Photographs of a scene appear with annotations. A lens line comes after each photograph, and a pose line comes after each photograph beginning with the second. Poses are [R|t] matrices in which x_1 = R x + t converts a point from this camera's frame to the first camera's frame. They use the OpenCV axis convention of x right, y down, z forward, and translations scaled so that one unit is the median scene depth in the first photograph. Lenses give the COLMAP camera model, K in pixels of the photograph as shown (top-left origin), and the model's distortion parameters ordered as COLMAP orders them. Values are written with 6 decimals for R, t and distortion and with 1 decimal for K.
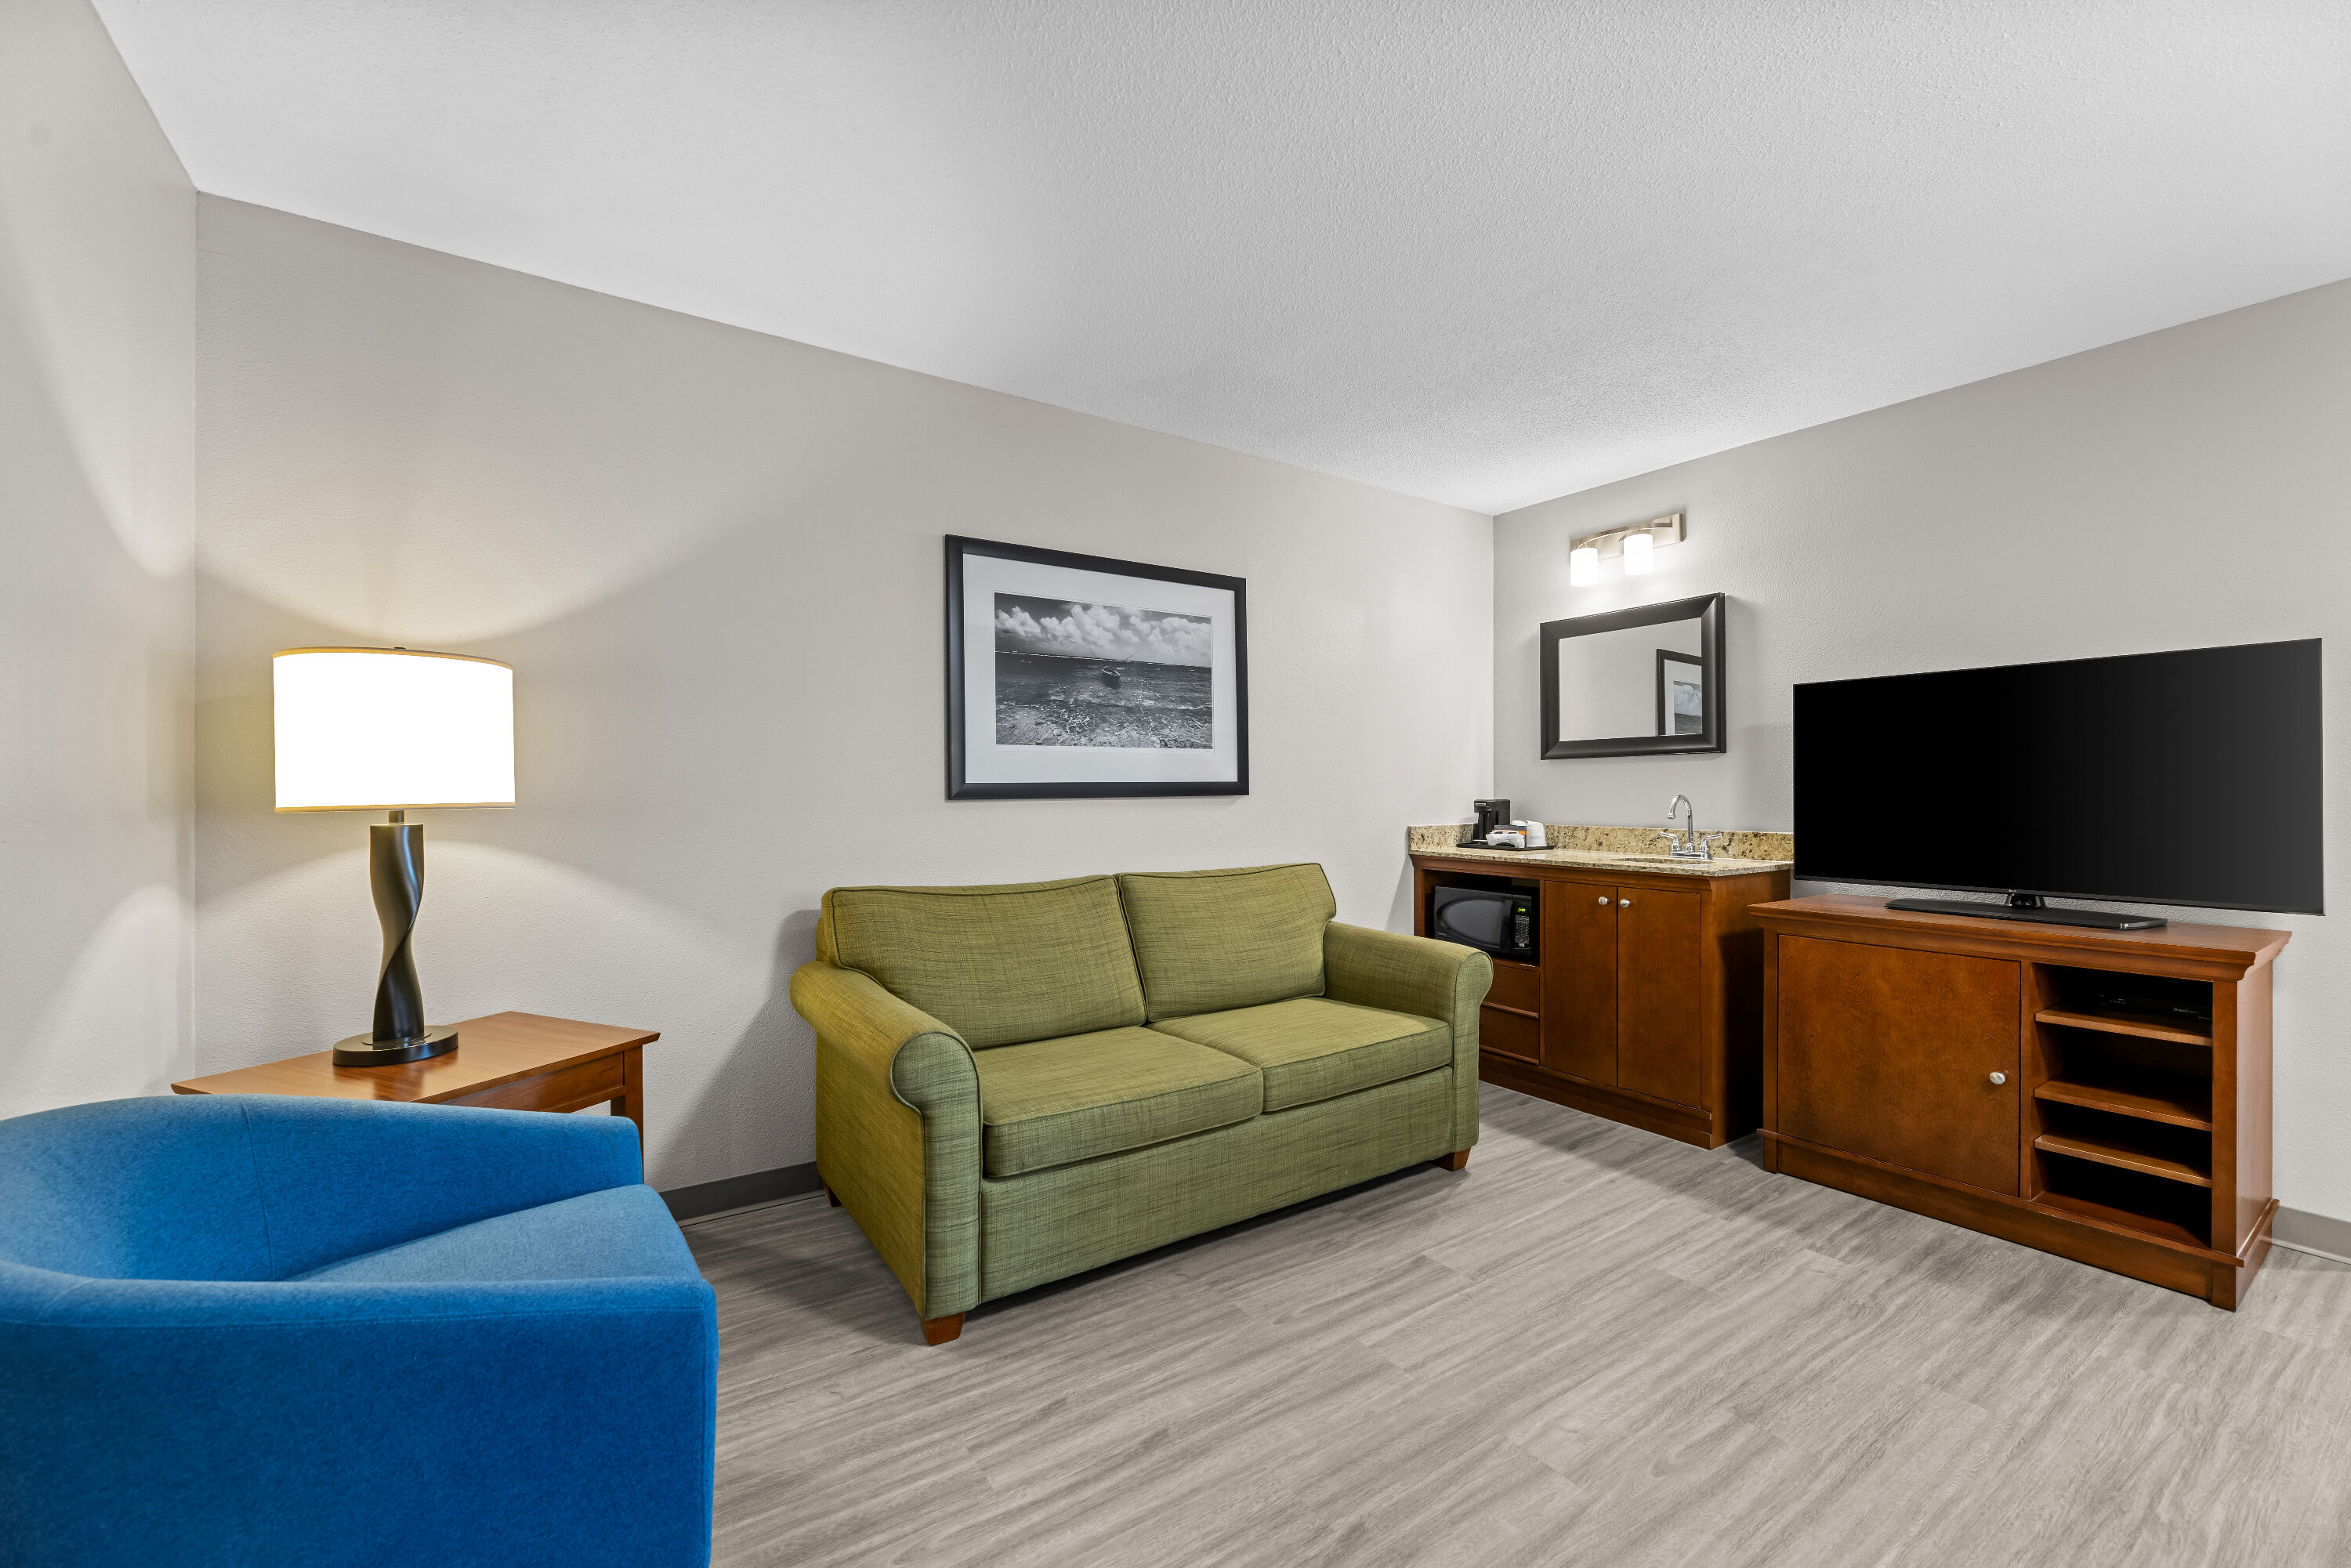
lens RADIAL K [[935.2, 0, 1156.6], [0, 935.2, 783.4], [0, 0, 1]] dist [0.009979, -0.000723]
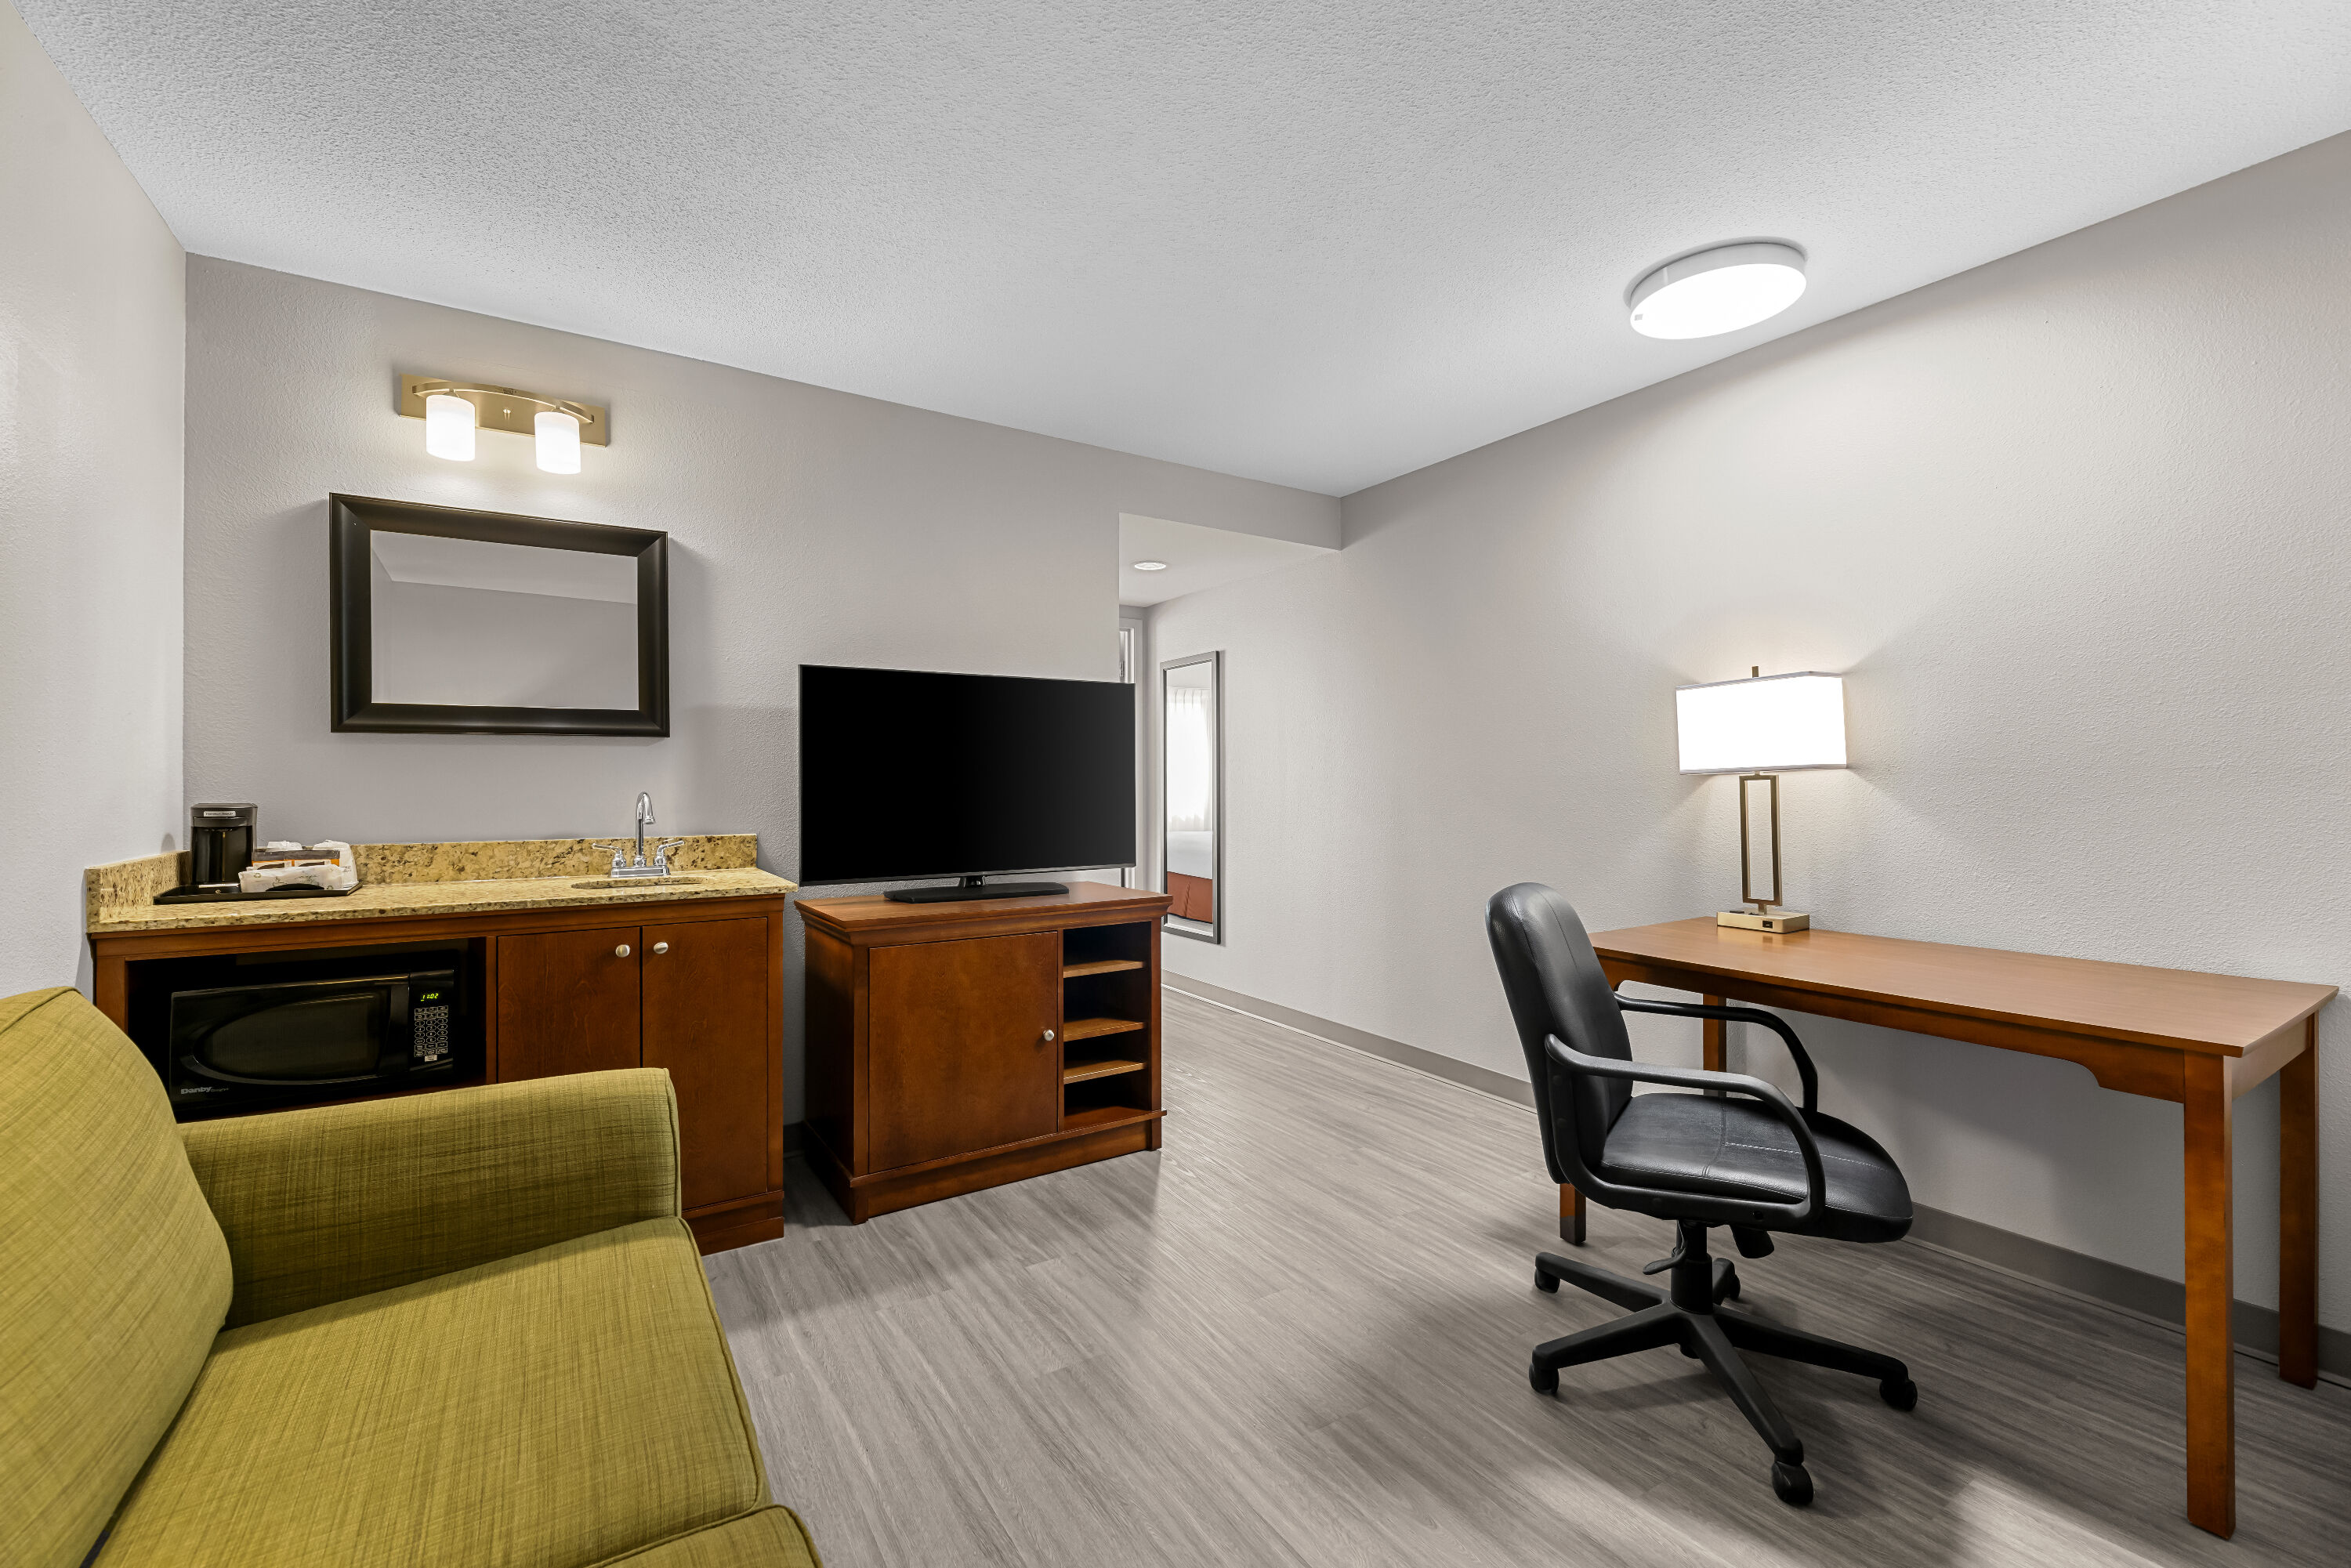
lens RADIAL K [[968.6, 0, 1167.5], [0, 968.6, 772.5], [0, 0, 1]] dist [-0.003239, 0.000102]
pose [[0.023573, 0.010439, 0.999668, -0.240340], [-0.005364, 0.999932, -0.010315, 0.003291], [-0.999708, -0.005119, 0.023628, 0.692777]]
